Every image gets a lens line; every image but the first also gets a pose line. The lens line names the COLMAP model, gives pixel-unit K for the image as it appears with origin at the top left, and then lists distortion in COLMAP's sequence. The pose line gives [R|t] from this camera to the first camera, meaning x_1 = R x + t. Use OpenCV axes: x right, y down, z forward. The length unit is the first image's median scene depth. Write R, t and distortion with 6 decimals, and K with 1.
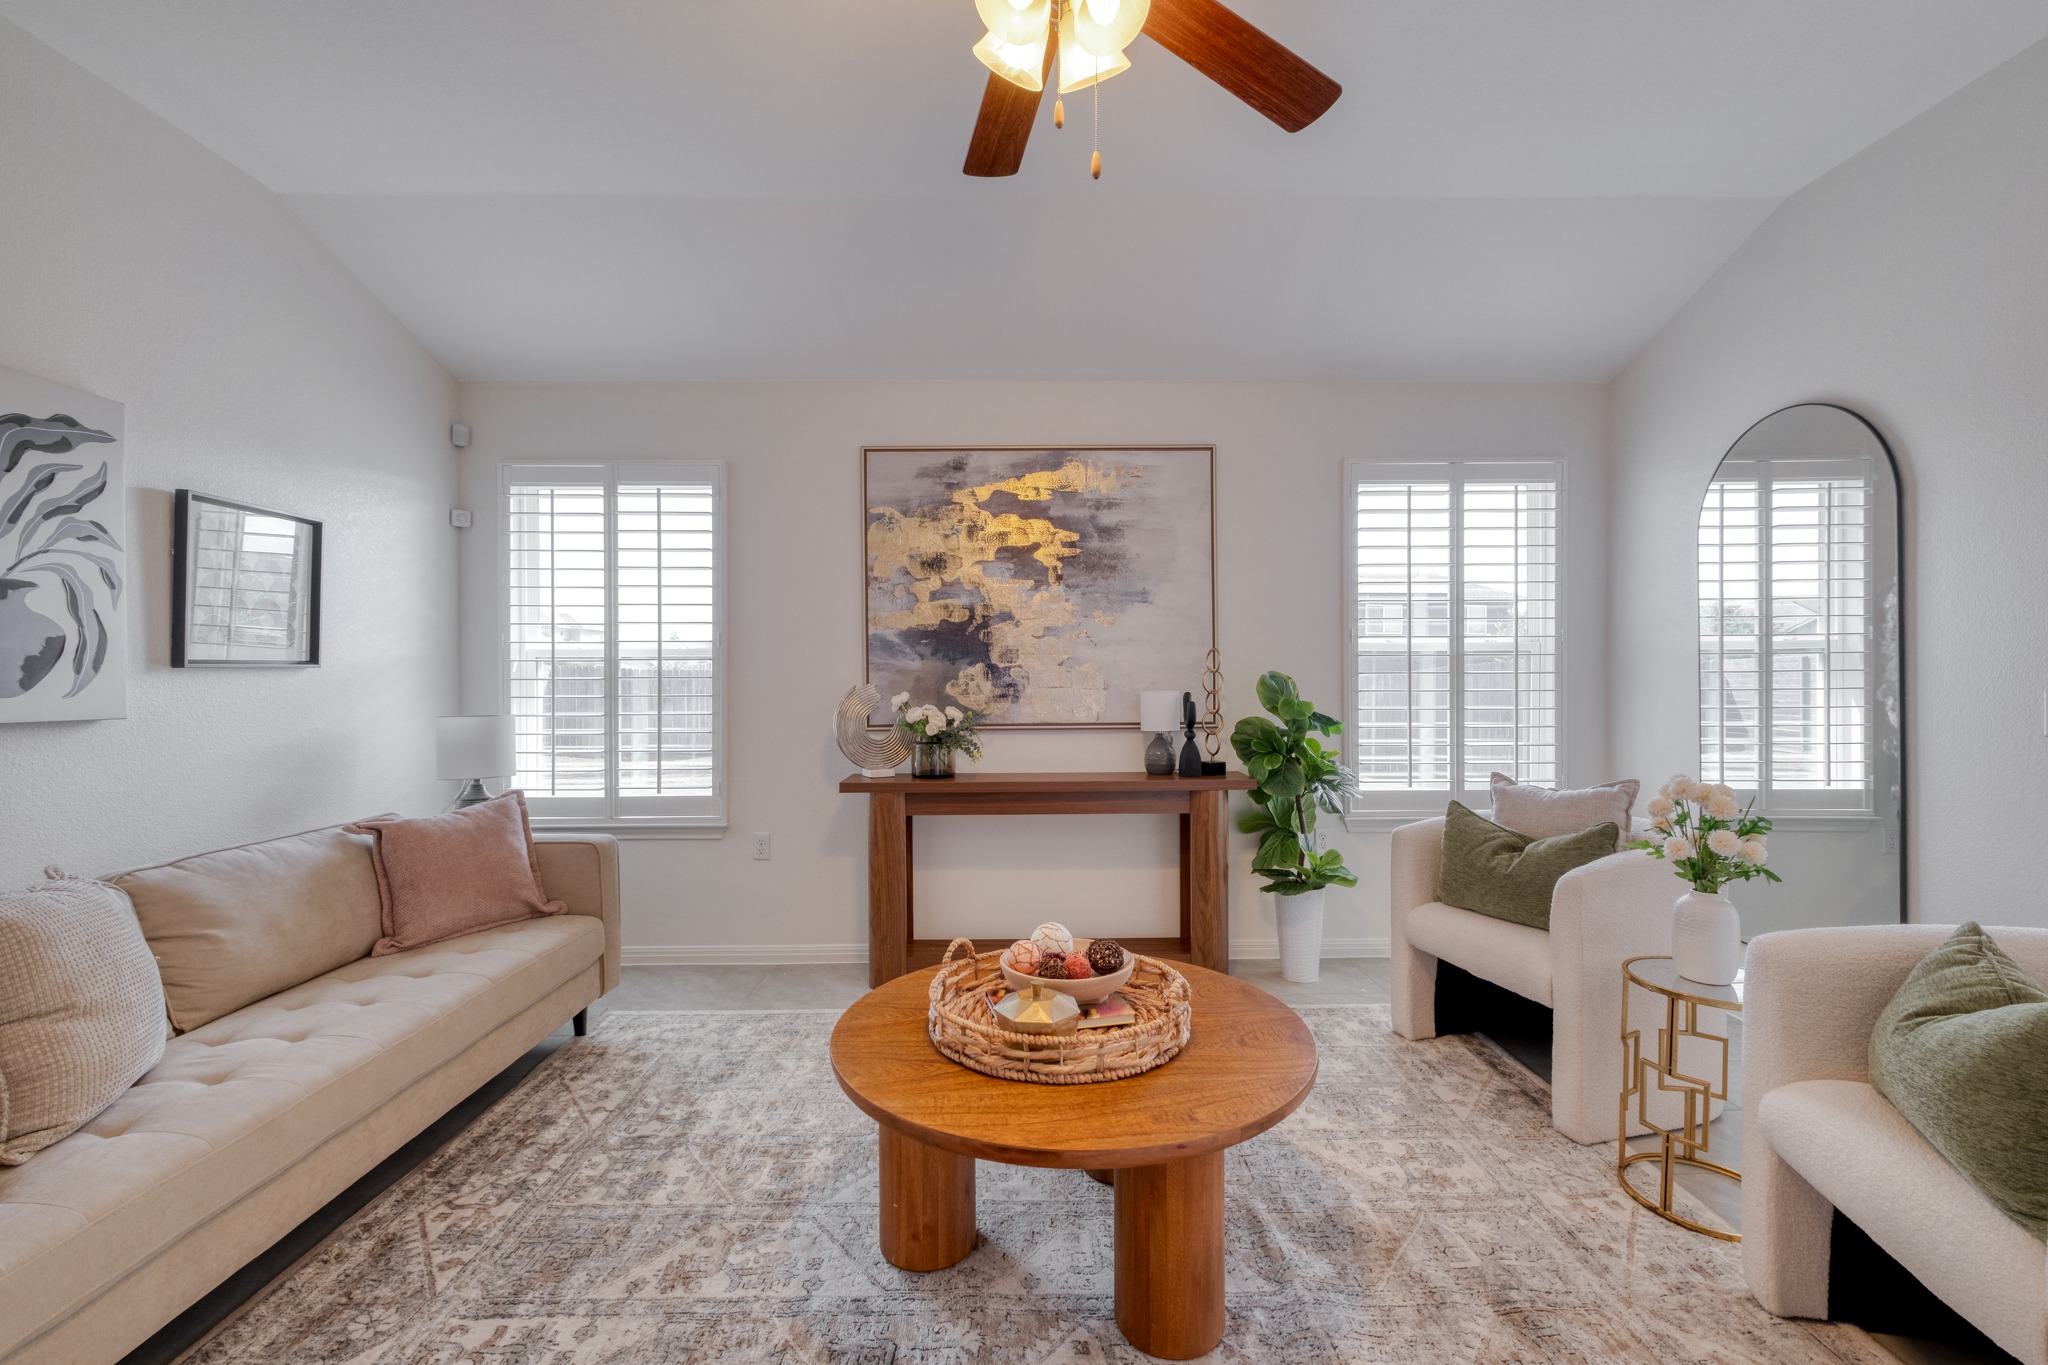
lens RADIAL K [[884.8, 0, 1037.7], [0, 884.8, 678.4], [0, 0, 1]] dist [-0.000110, -0.000174]
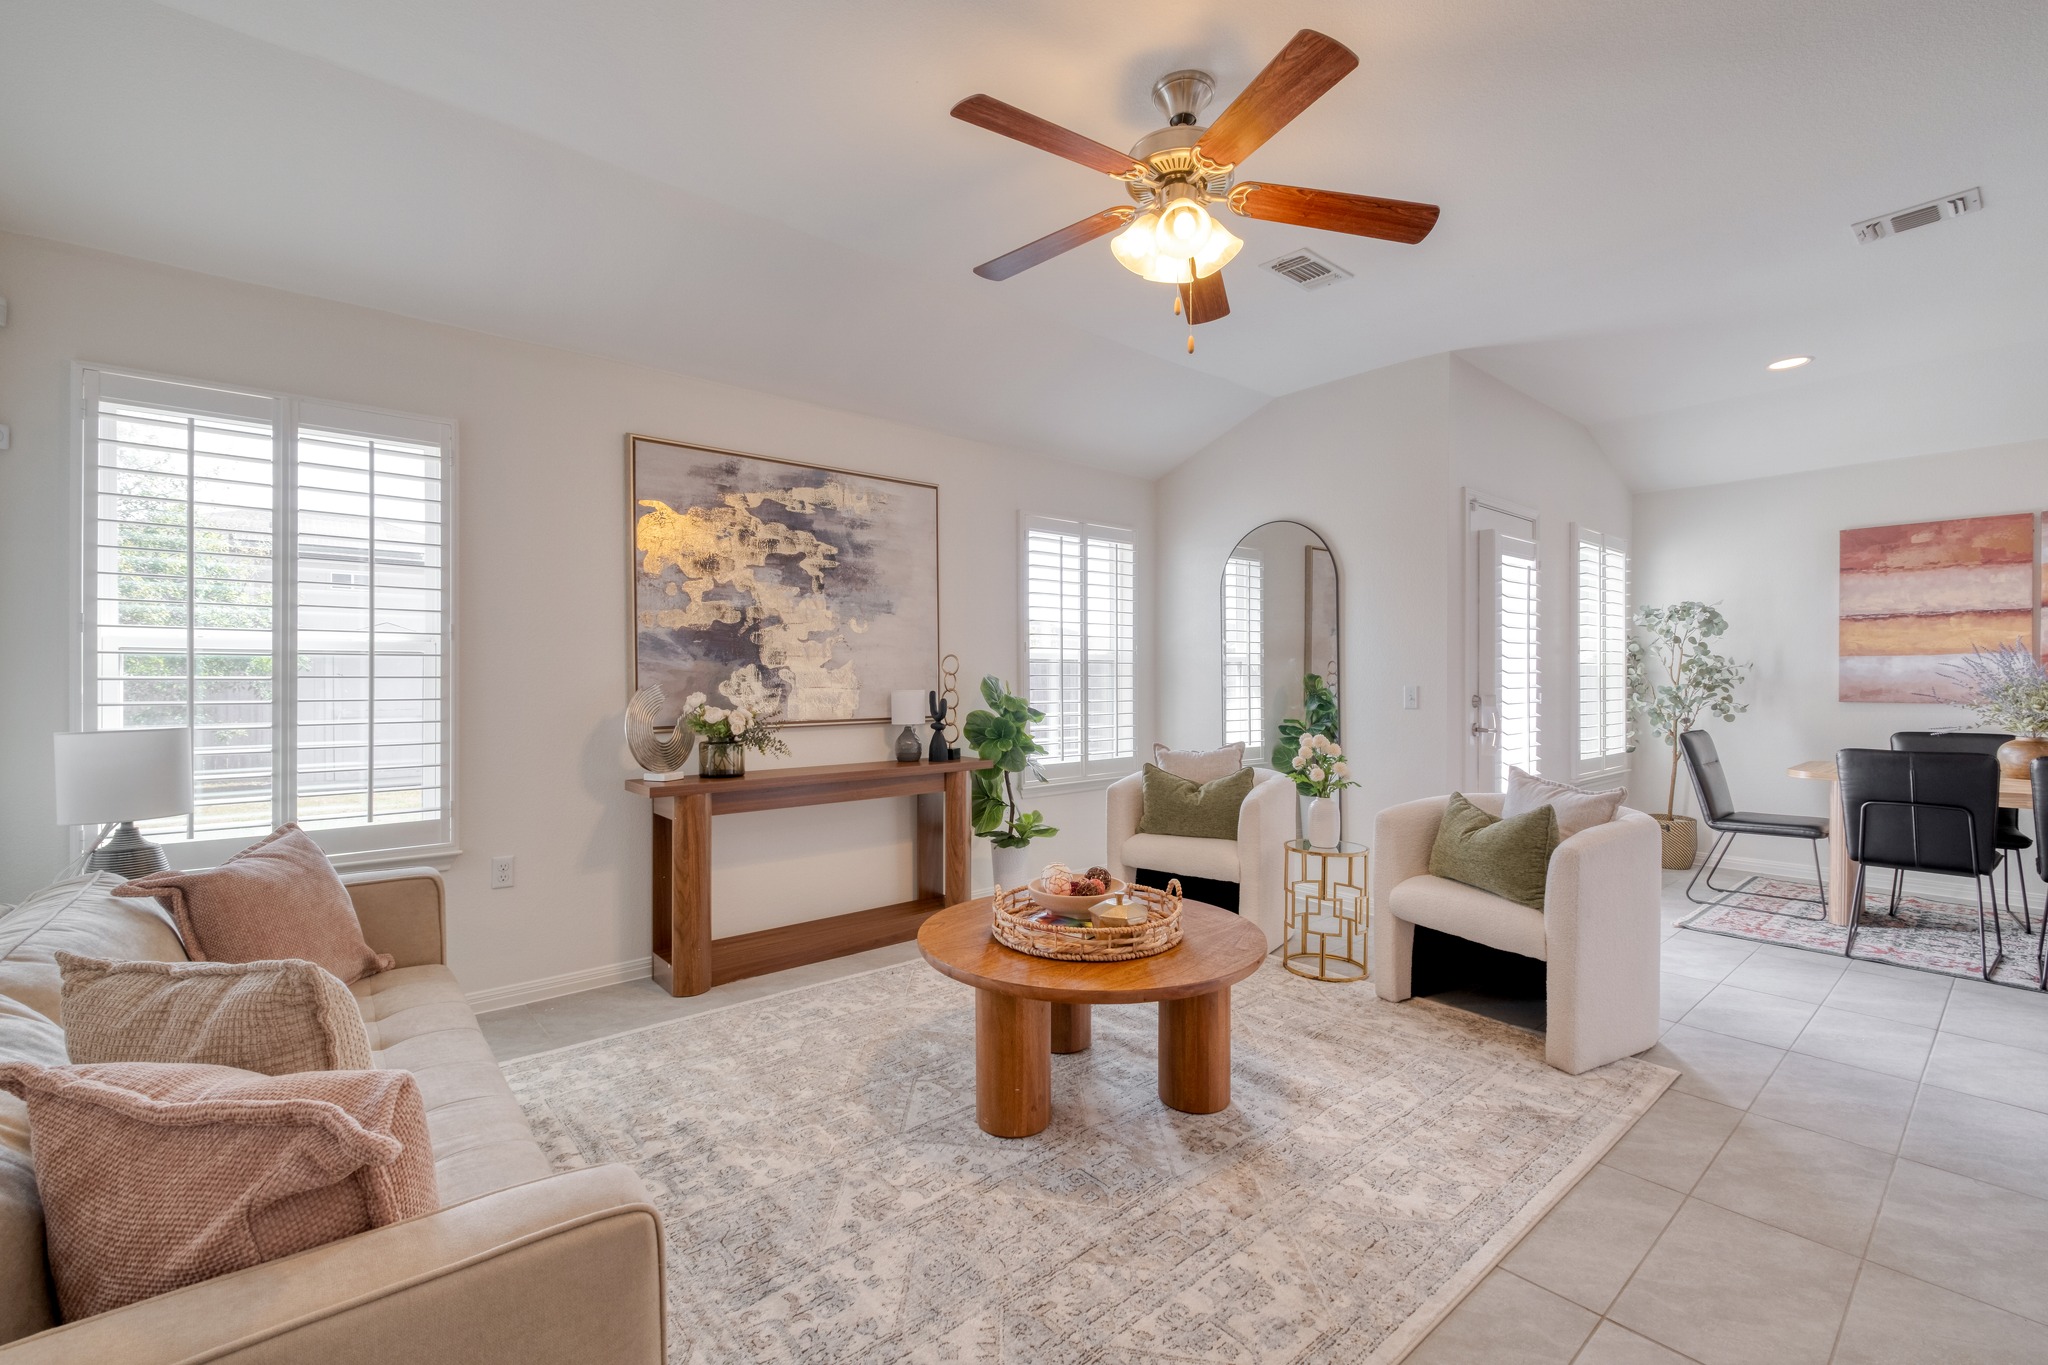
lens RADIAL K [[871.9, 0, 1038.3], [0, 871.9, 676.8], [0, 0, 1]] dist [0.000593, -0.000027]
pose [[0.768599, 0.003657, 0.639720, -0.458946], [-0.000569, 0.999987, -0.005033, 0.002280], [-0.639730, 0.003505, 0.768592, 0.004952]]
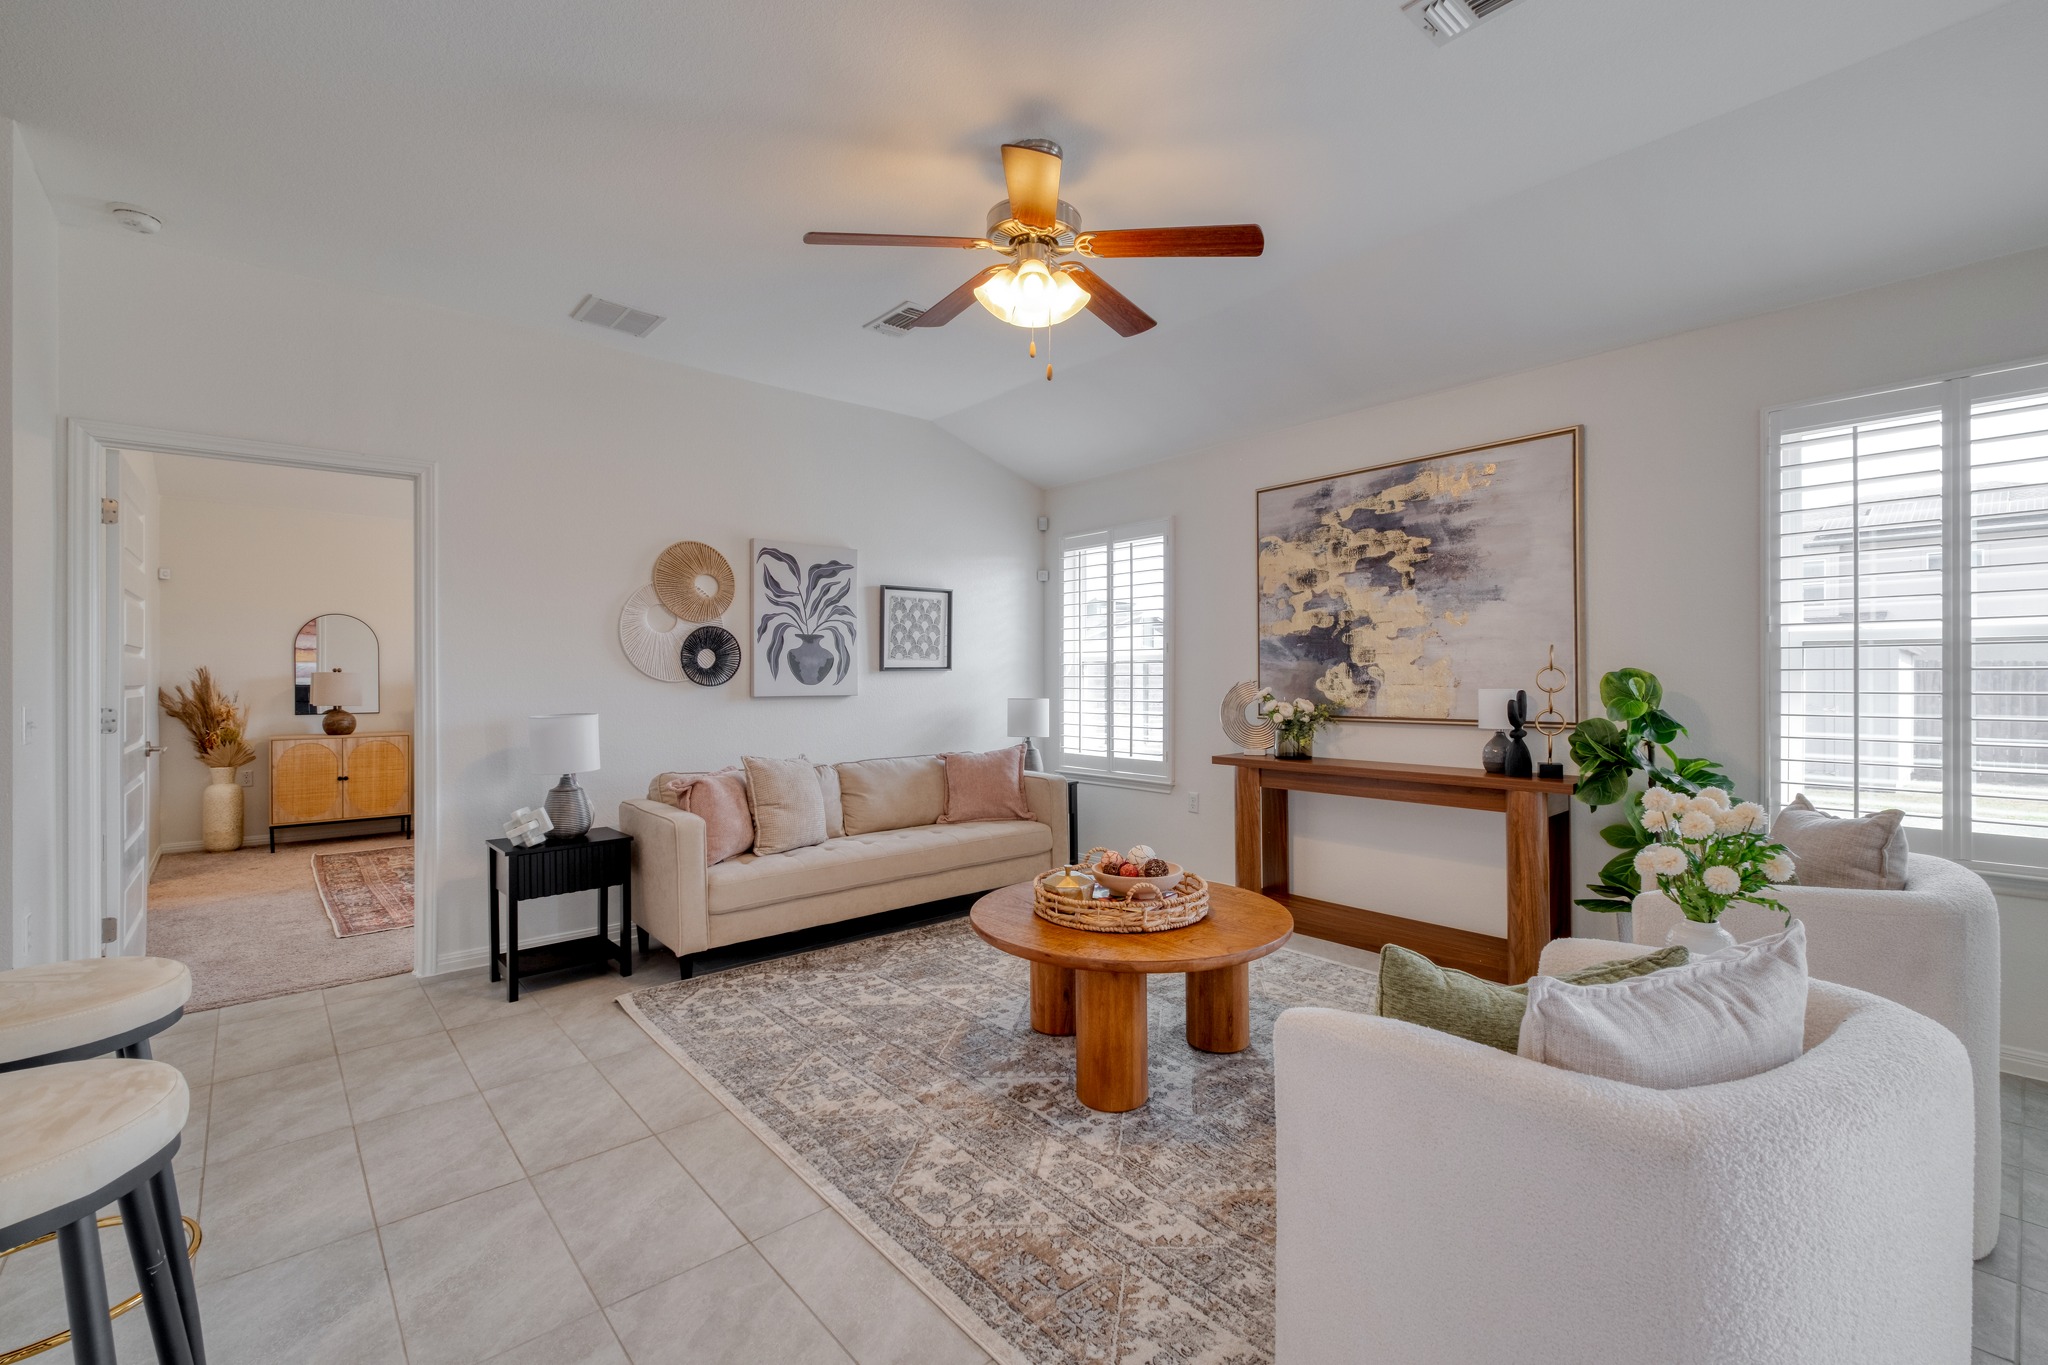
lens RADIAL K [[884.8, 0, 1037.7], [0, 884.8, 678.4], [0, 0, 1]] dist [-0.000110, -0.000174]
pose [[0.648036, 0.002299, -0.761607, 0.550644], [0.001575, 0.999989, 0.004359, -0.002596], [0.761608, -0.004024, 0.648025, -0.040509]]
